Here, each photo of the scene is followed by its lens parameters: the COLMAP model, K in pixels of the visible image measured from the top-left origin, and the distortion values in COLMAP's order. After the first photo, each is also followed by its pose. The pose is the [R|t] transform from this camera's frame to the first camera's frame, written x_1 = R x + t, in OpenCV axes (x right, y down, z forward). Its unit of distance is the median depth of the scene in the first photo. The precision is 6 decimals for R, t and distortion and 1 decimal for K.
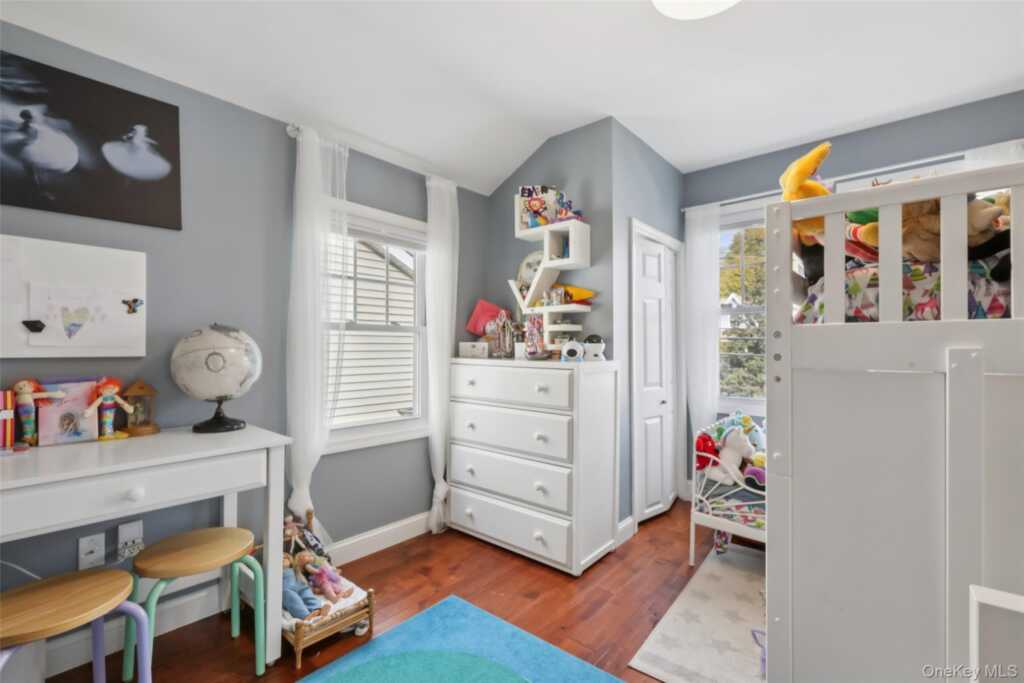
lens RADIAL K [[456.9, 0, 515.2], [0, 456.9, 346.7], [0, 0, 1]] dist [0.000029, 0.001371]
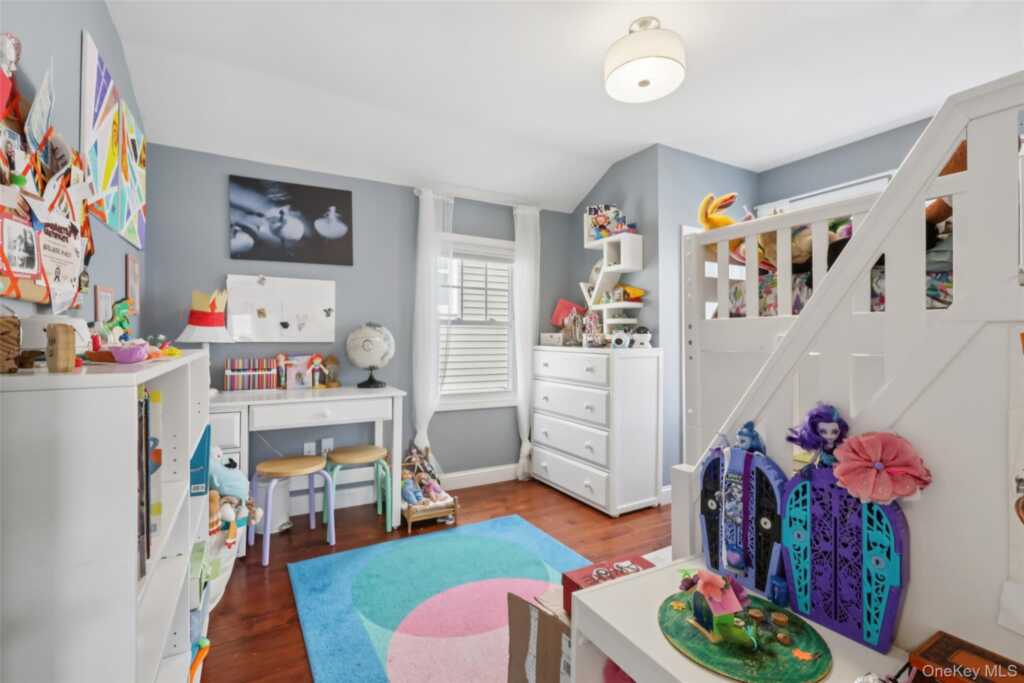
lens RADIAL K [[456.9, 0, 508.7], [0, 456.9, 337.5], [0, 0, 1]] dist [0.000029, 0.001371]
pose [[0.941010, -0.000319, -0.338378, 0.300928], [-0.000626, 0.999996, -0.002685, 0.006893], [0.338377, 0.002738, 0.941007, -0.304784]]
